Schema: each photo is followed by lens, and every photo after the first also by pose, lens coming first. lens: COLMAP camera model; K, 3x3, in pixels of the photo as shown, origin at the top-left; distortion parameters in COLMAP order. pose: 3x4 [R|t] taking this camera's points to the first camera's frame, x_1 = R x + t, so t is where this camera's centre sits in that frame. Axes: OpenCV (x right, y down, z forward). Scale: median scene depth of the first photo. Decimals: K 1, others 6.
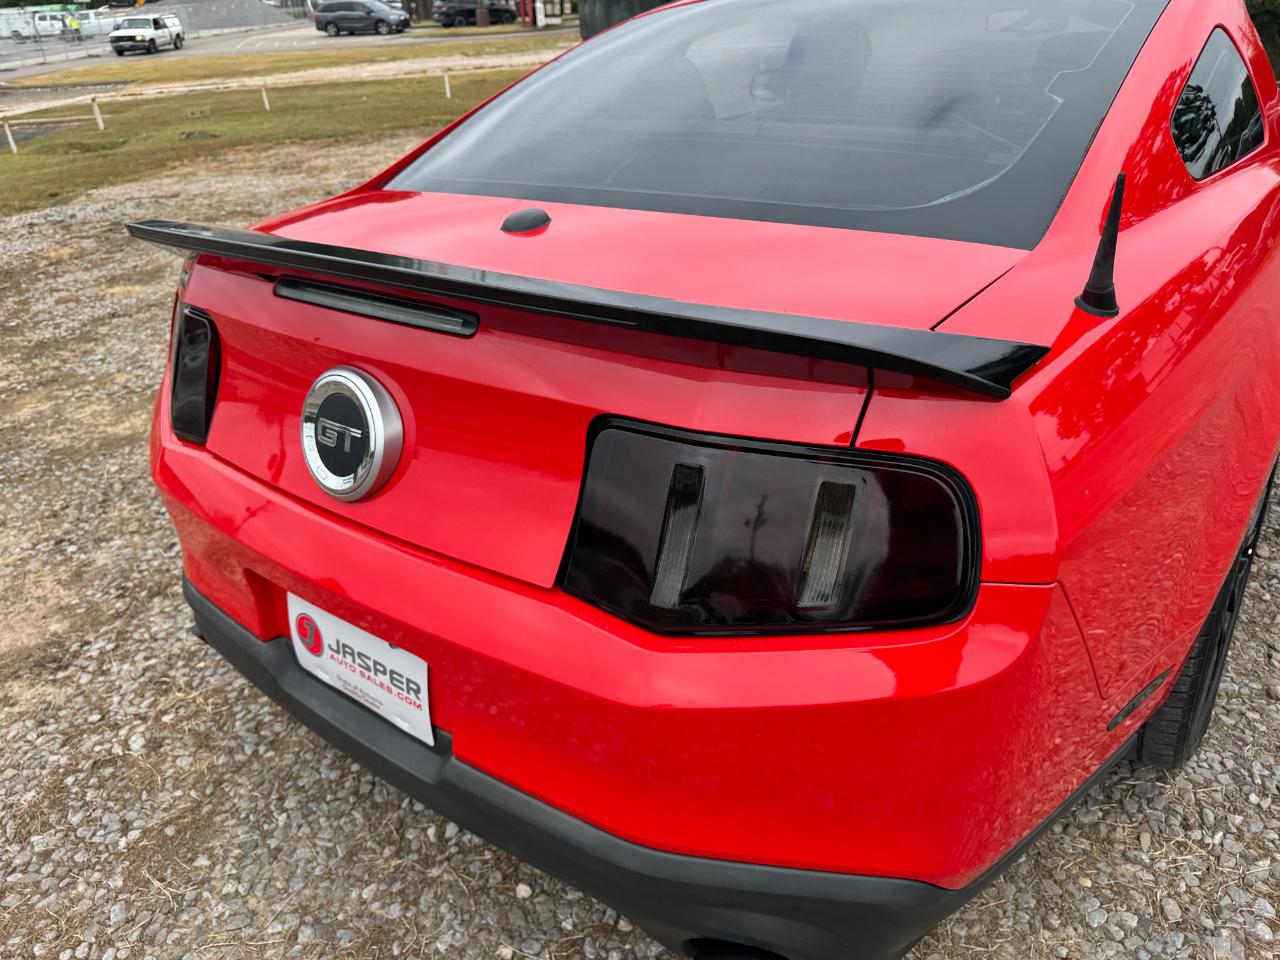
lens RADIAL K [[926.1, 0, 668.6], [0, 926.1, 472.6], [0, 0, 1]] dist [-0.021941, 0.004531]
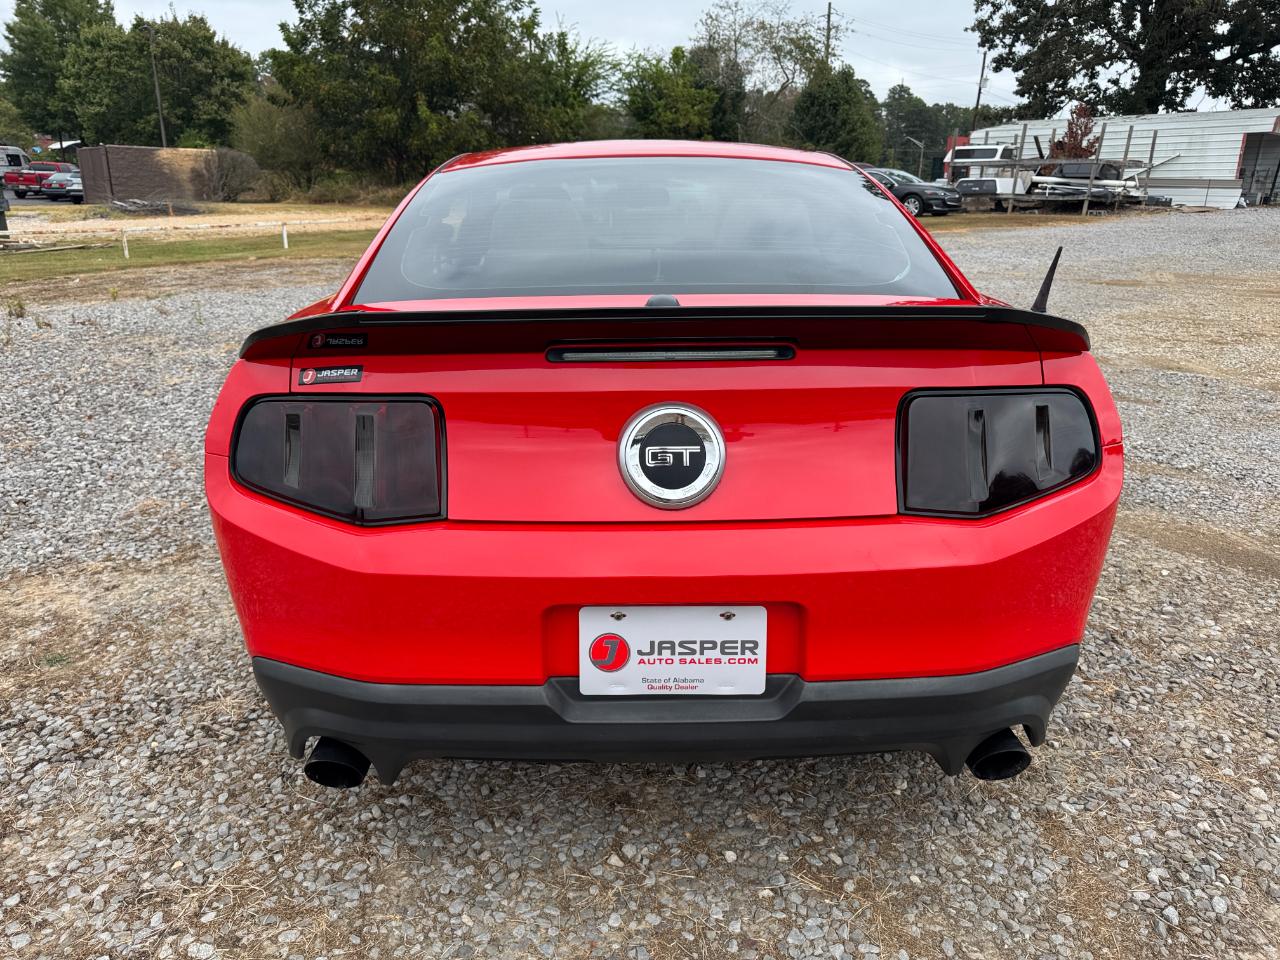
lens RADIAL K [[934.8, 0, 640.0], [0, 934.8, 480.0], [0, 0, 1]] dist [-0.001786, -0.000794]
pose [[0.778476, -0.137339, 0.612465, -0.606601], [0.245253, 0.964755, -0.095393, 0.053178], [-0.577777, 0.224470, 0.784721, 0.020963]]
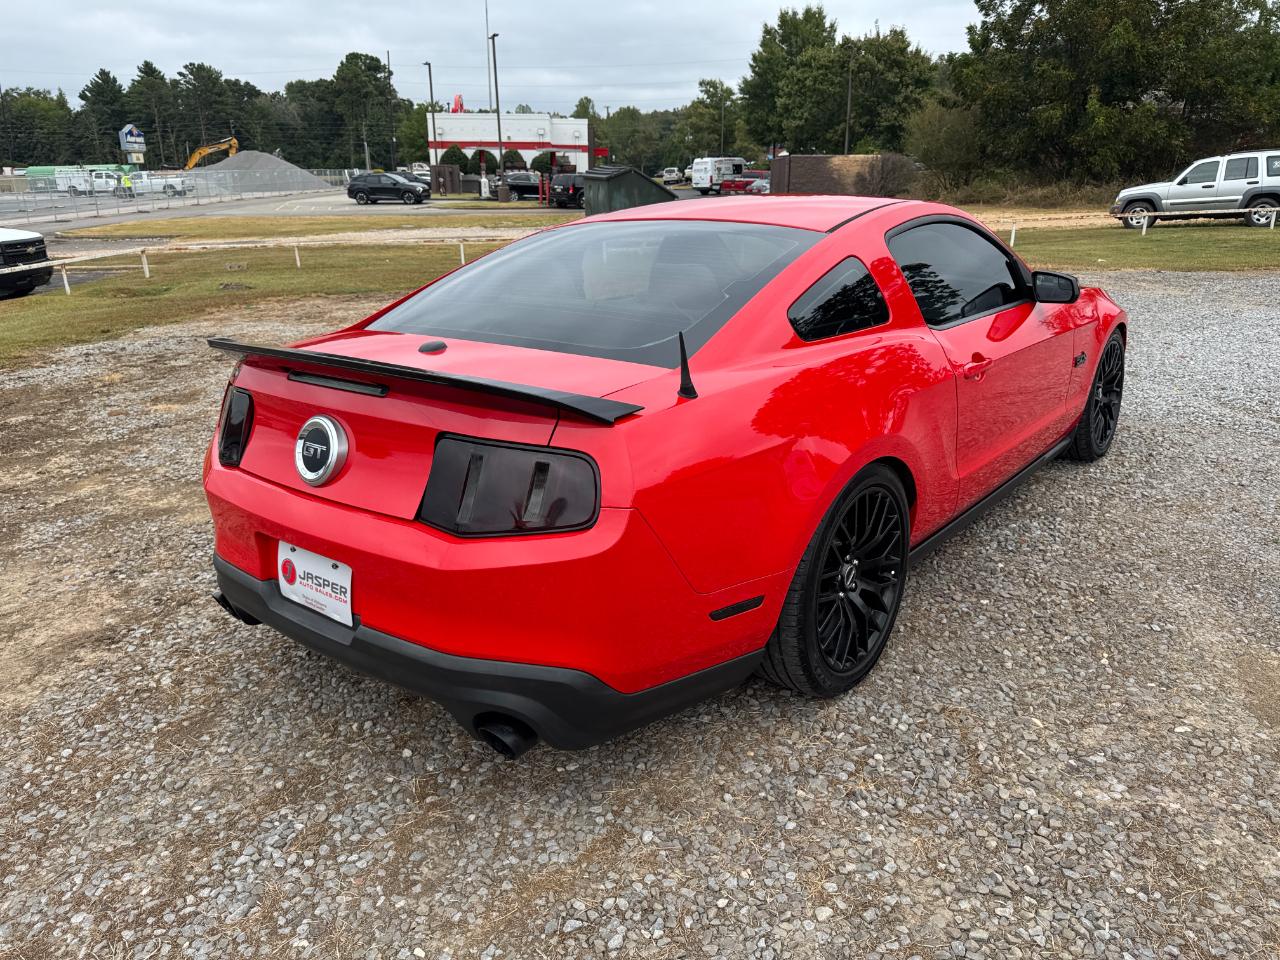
lens RADIAL K [[931.2, 0, 667.5], [0, 931.2, 498.1], [0, 0, 1]] dist [0.000111, -0.002130]
pose [[0.999250, 0.037181, -0.010772, 0.197727], [-0.038335, 0.989118, -0.142042, 0.153337], [0.005374, 0.142348, 0.989802, -0.441052]]
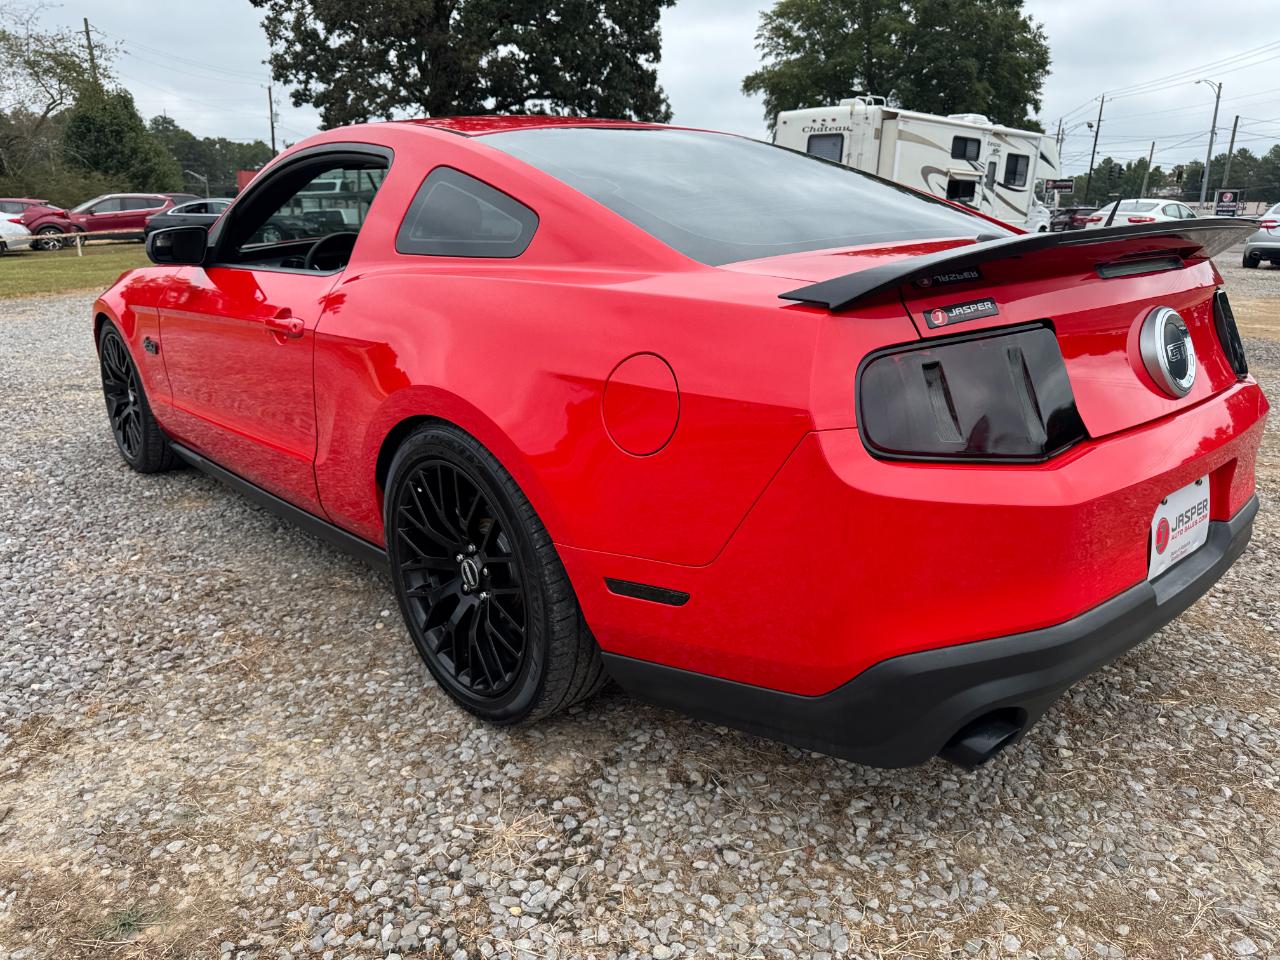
lens RADIAL K [[934.8, 0, 640.0], [0, 934.8, 480.0], [0, 0, 1]] dist [-0.001786, -0.000794]
pose [[0.160919, -0.215759, 0.963096, -1.008812], [0.447898, 0.885508, 0.123540, -0.213788], [-0.879484, 0.411489, 0.239133, 0.750845]]
